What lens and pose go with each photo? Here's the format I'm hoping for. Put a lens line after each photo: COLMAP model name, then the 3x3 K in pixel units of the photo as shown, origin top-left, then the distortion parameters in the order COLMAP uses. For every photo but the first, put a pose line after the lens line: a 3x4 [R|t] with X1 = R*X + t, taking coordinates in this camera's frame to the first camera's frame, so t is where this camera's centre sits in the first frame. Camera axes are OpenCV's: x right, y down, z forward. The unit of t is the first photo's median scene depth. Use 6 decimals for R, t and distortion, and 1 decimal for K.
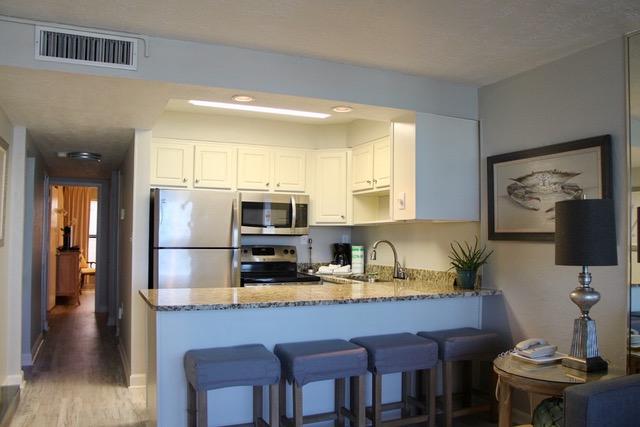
lens RADIAL K [[507.6, 0, 320.0], [0, 507.6, 213.5], [0, 0, 1]] dist [-0.140761, 0.129594]
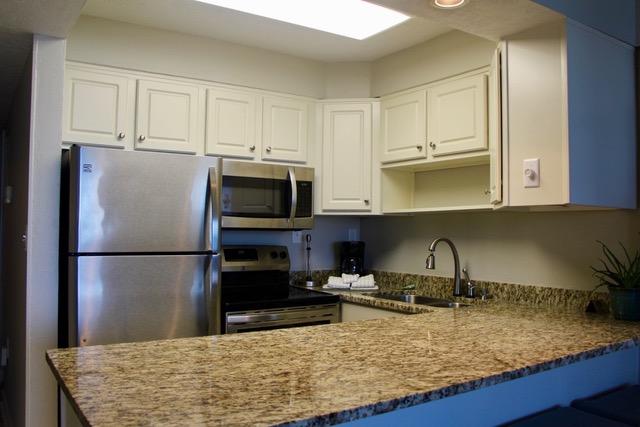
lens RADIAL K [[533.9, 0, 320.0], [0, 533.9, 213.5], [0, 0, 1]] dist [-0.179734, 0.160921]
pose [[0.985584, 0.006829, 0.169048, -0.135312], [-0.009908, 0.999800, 0.017375, 0.010666], [-0.168895, -0.018799, 0.985455, 0.343412]]
